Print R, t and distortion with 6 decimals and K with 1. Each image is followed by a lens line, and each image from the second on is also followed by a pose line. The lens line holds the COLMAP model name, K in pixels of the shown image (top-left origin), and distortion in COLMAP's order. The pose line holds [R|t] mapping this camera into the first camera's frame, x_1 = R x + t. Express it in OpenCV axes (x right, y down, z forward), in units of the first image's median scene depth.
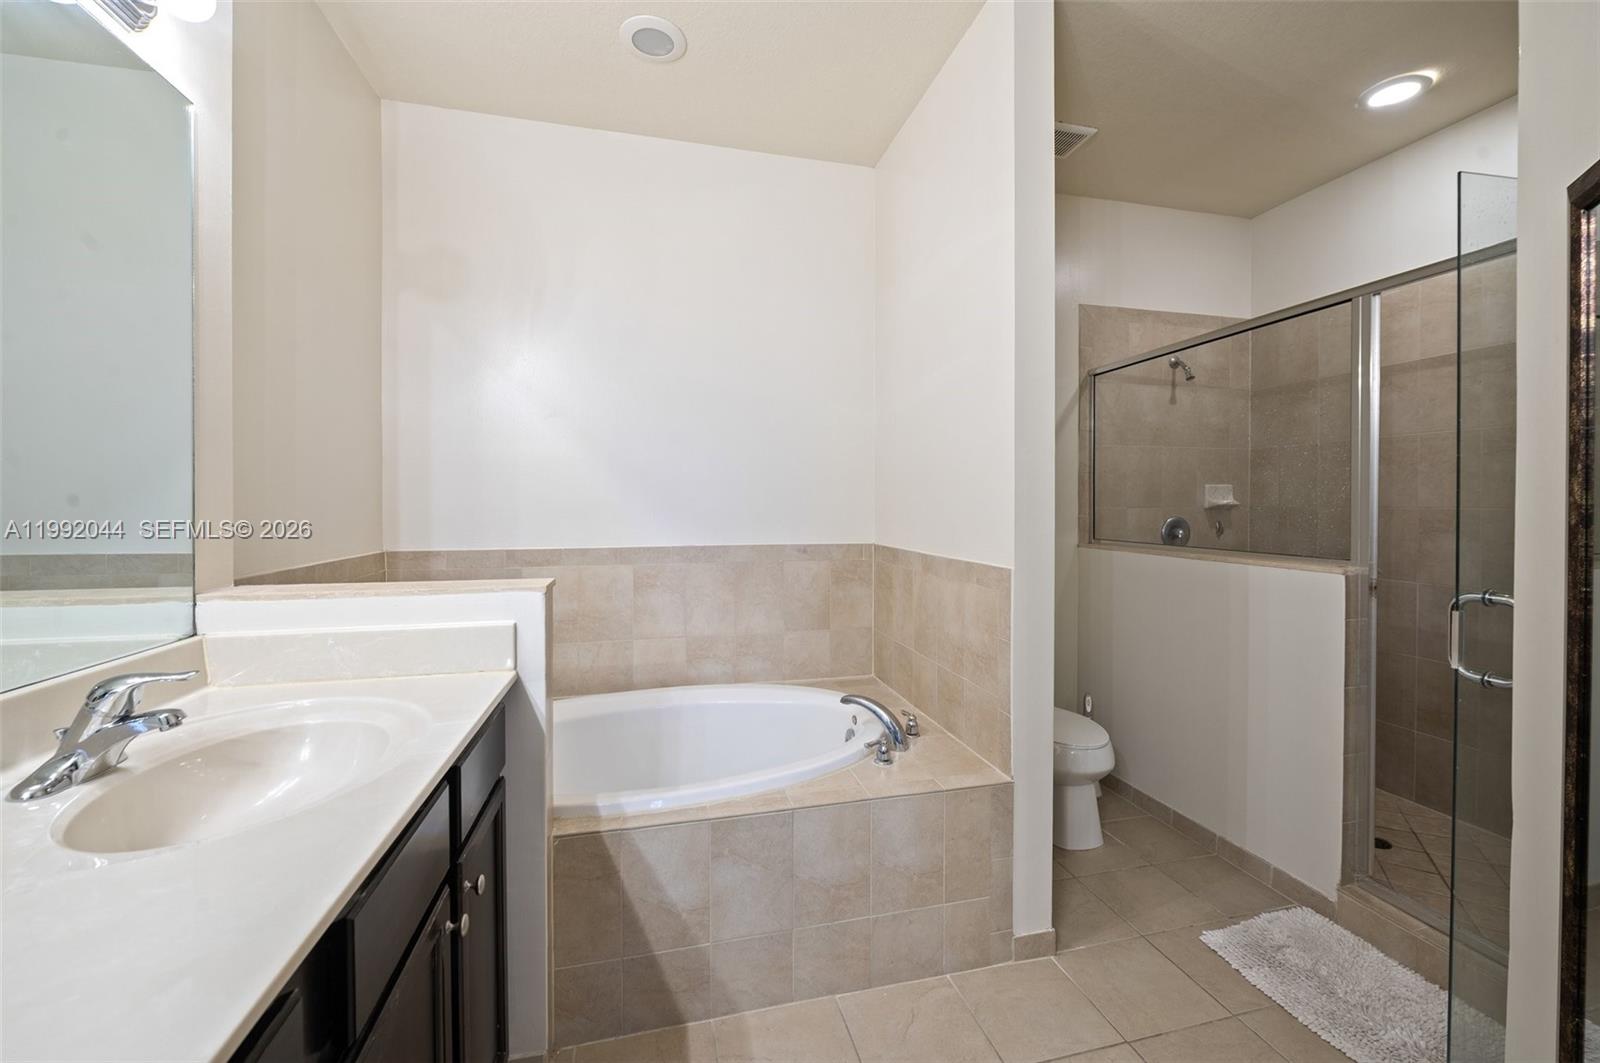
lens RADIAL K [[640.1, 0, 818.9], [0, 640.1, 512.0], [0, 0, 1]] dist [-0.006448, -0.000376]
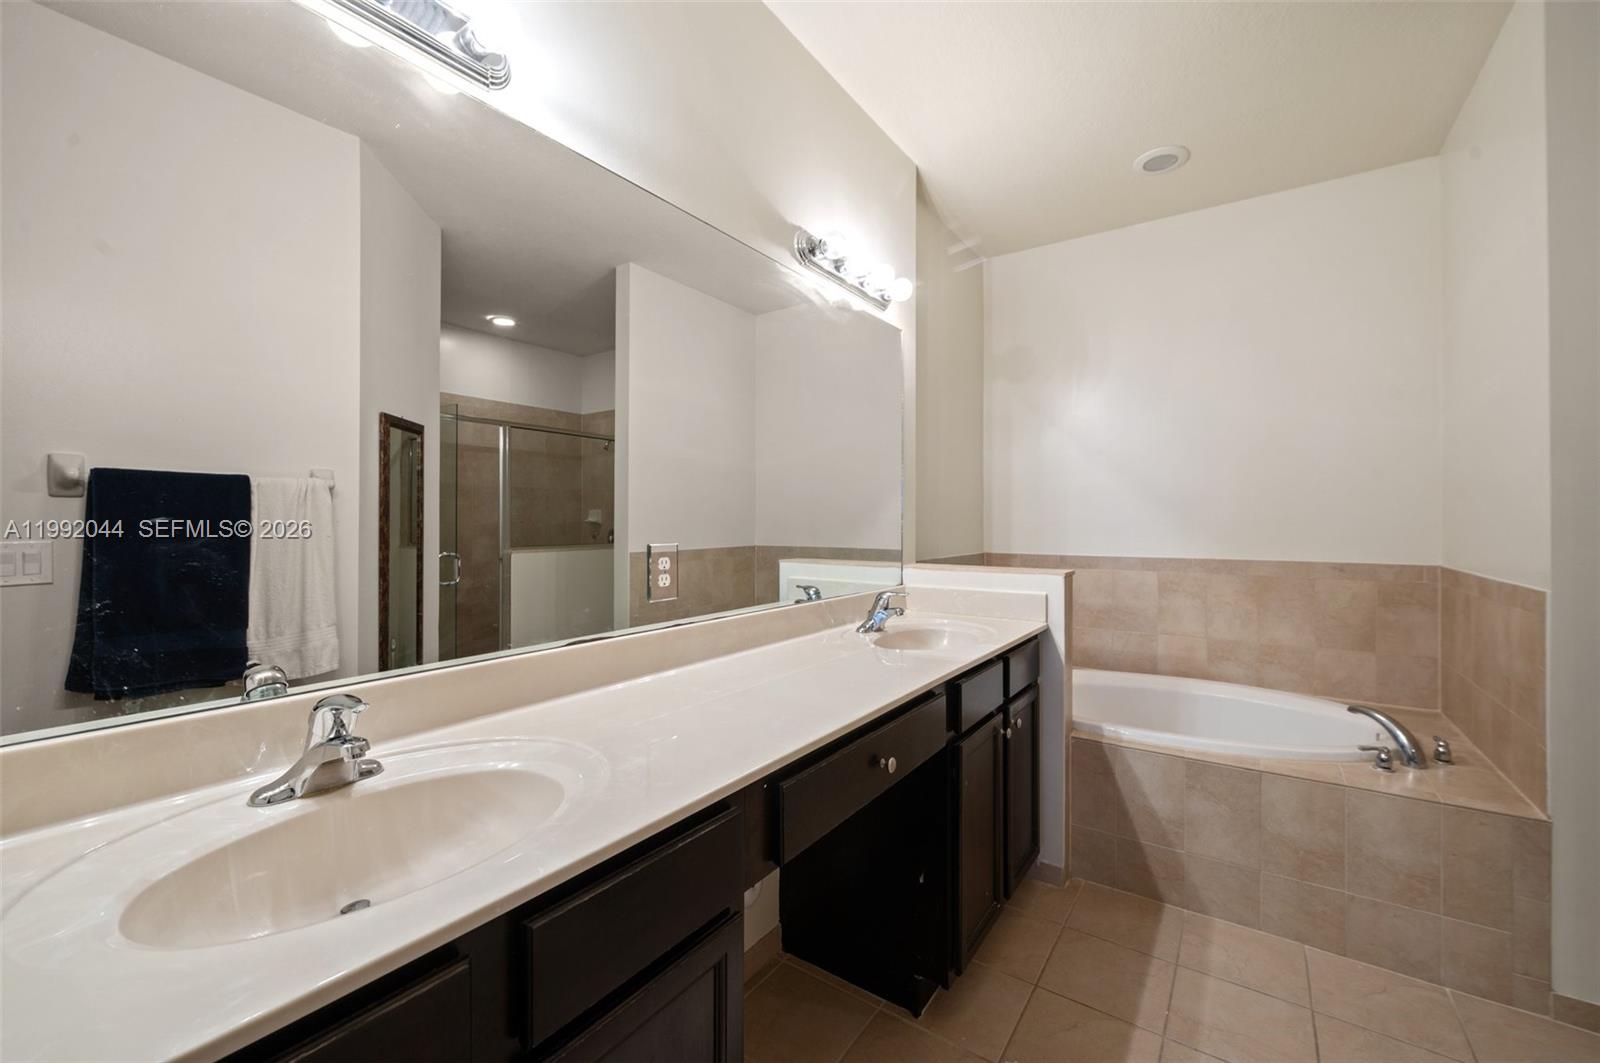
lens RADIAL K [[640.1, 0, 818.9], [0, 640.1, 512.0], [0, 0, 1]] dist [-0.006448, -0.000376]
pose [[0.648916, -0.010439, -0.760789, 0.333785], [-0.011682, 0.999651, -0.023680, 0.006560], [0.760771, 0.024254, 0.648567, -0.435788]]
